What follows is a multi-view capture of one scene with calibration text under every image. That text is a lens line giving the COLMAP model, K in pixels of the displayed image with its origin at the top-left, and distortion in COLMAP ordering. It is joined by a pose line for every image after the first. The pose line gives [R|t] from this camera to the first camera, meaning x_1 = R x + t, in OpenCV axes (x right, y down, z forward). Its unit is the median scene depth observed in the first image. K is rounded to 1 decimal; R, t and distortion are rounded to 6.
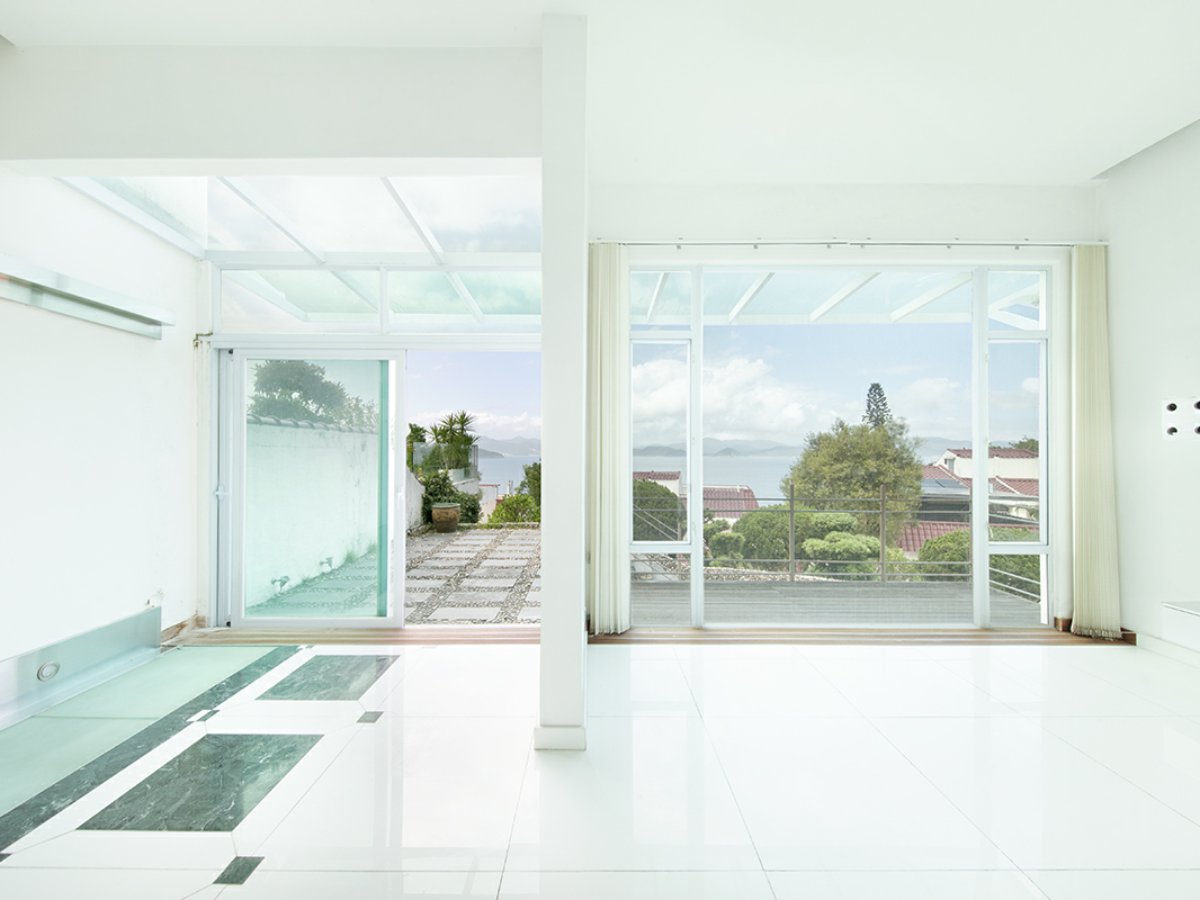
lens RADIAL K [[433.9, 0, 609.4], [0, 433.9, 452.1], [0, 0, 1]] dist [-0.002041, -0.000705]
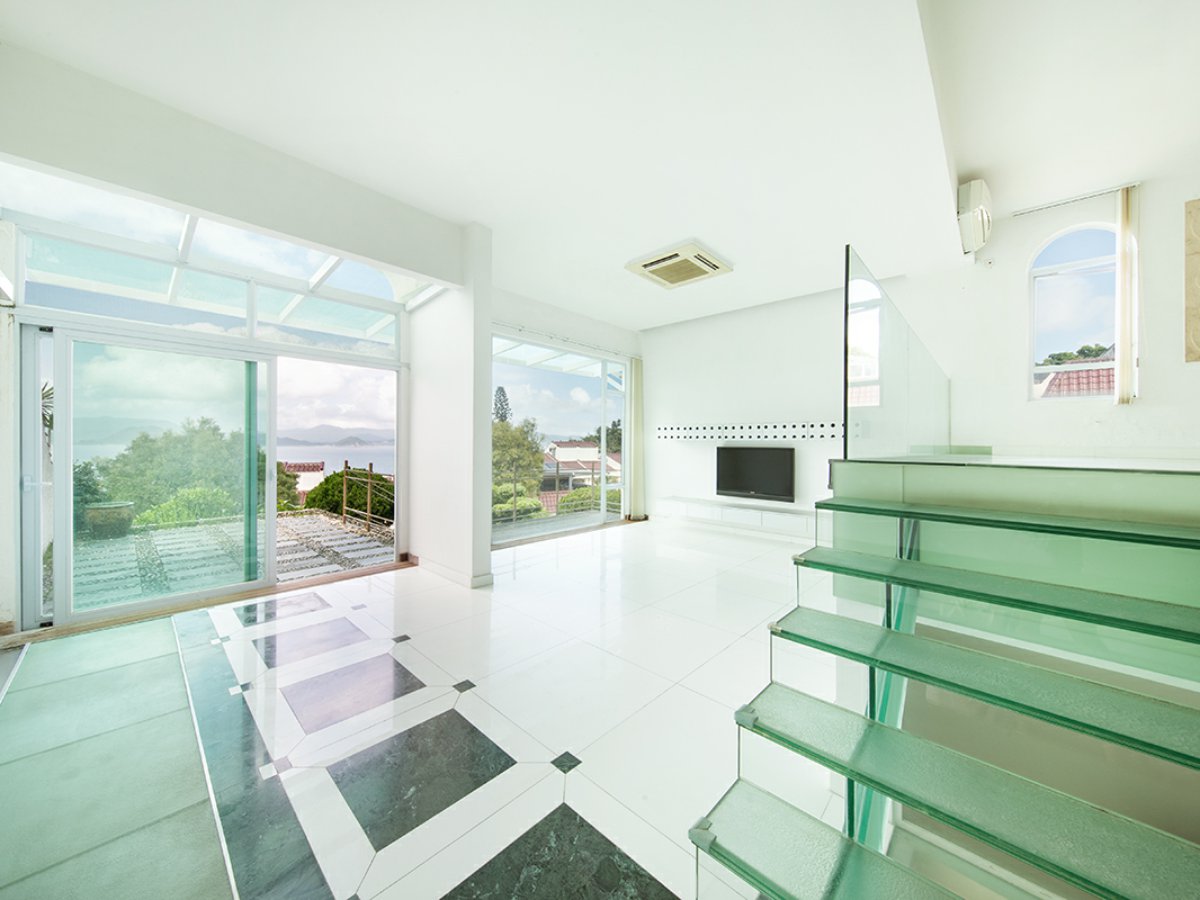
lens RADIAL K [[433.9, 0, 601.9], [0, 433.9, 447.2], [0, 0, 1]] dist [-0.002041, -0.000705]
pose [[0.689387, 0.001681, 0.724391, -0.187874], [-0.010460, 0.999916, 0.007634, -0.000306], [-0.724318, -0.012840, 0.689347, -0.128165]]
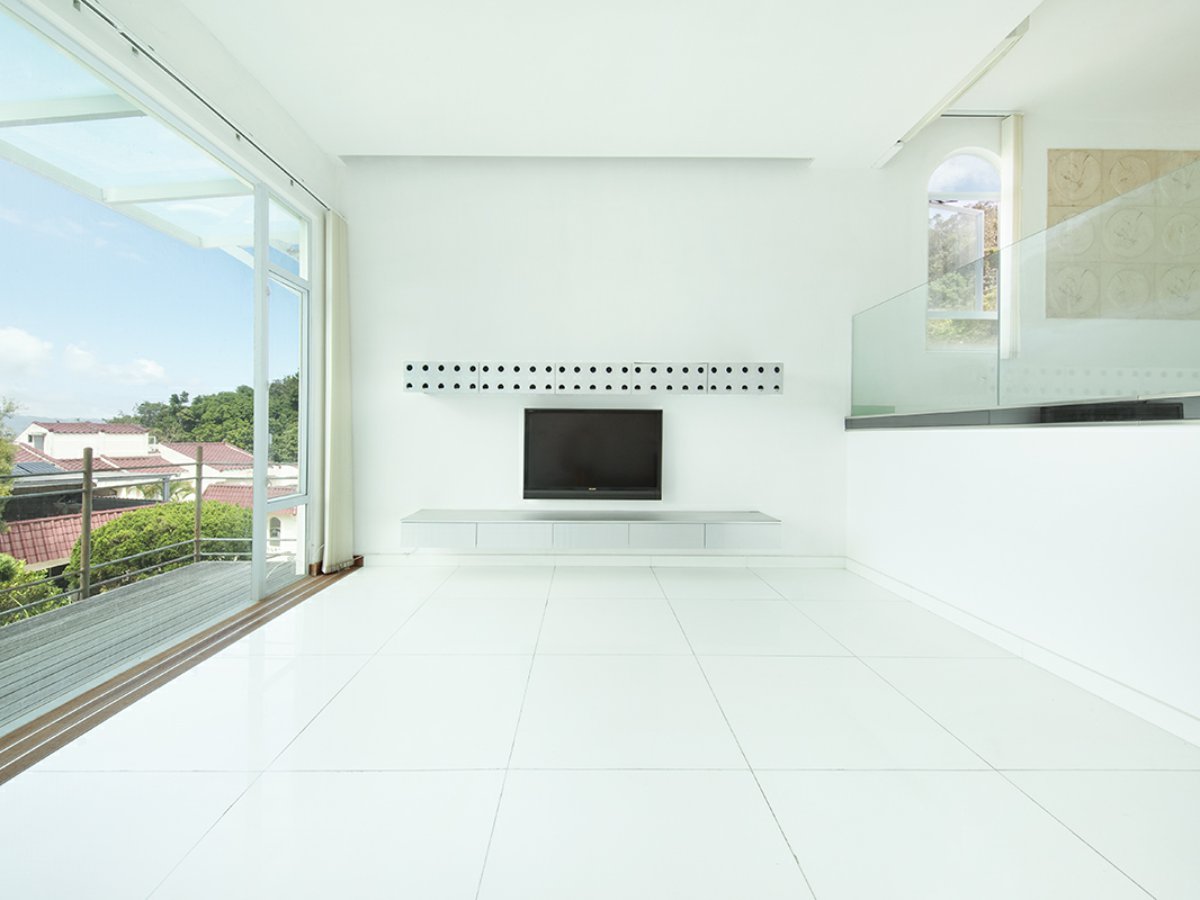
lens RADIAL K [[468.2, 0, 568.2], [0, 468.2, 434.6], [0, 0, 1]] dist [-0.003052, -0.000548]
pose [[0.016884, -0.001119, 0.999857, -0.017134], [-0.002415, 0.999996, 0.001160, 0.017417], [-0.999855, -0.002434, 0.016881, 0.091601]]
